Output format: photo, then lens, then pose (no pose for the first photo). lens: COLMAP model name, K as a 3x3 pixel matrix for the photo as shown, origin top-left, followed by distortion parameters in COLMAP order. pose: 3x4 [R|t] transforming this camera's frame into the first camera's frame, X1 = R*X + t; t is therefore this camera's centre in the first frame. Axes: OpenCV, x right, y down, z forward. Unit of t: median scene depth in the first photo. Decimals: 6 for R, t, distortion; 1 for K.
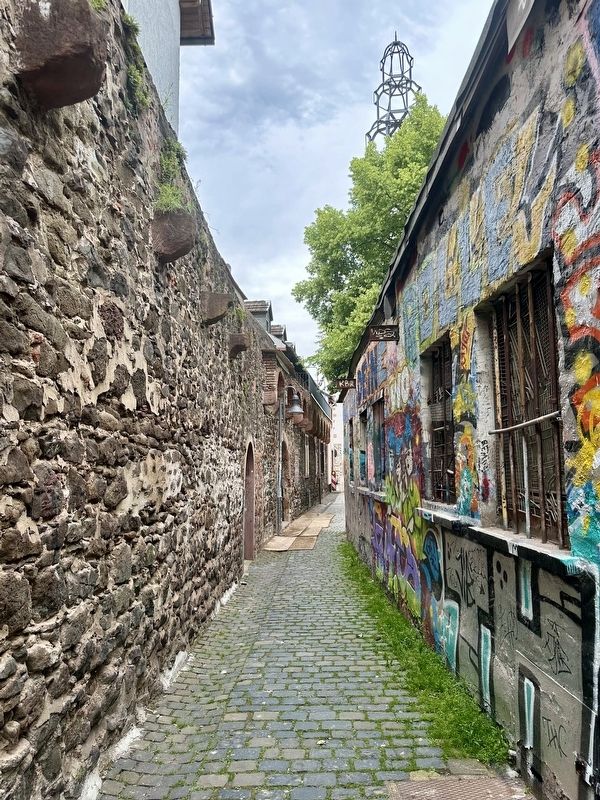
lens RADIAL K [[572.5, 0, 300.0], [0, 572.5, 400.0], [0, 0, 1]] dist [0.004528, -0.000347]
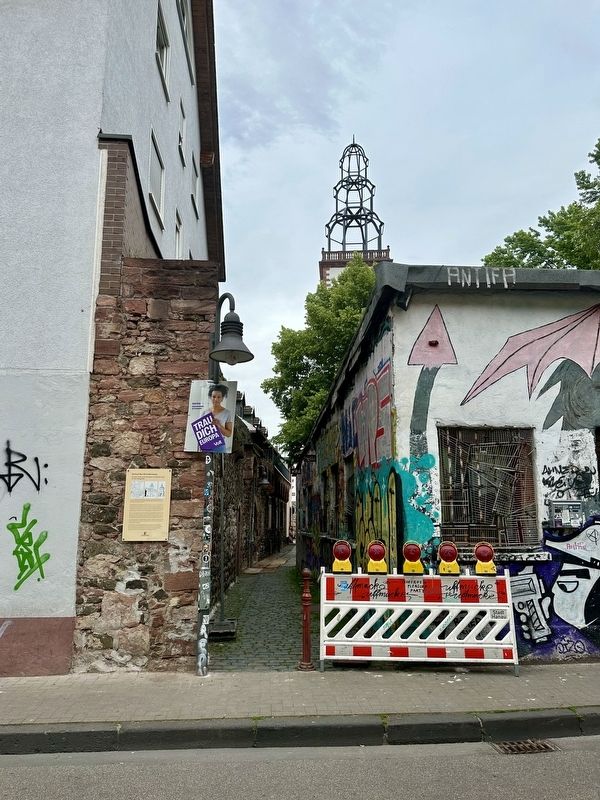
lens RADIAL K [[572.5, 0, 300.0], [0, 572.5, 400.0], [0, 0, 1]] dist [0.004528, -0.000347]
pose [[0.997482, 0.023613, 0.066877, -0.011650], [-0.017062, 0.995149, -0.096886, -0.031326], [-0.068841, 0.095501, 0.993046, -0.305095]]
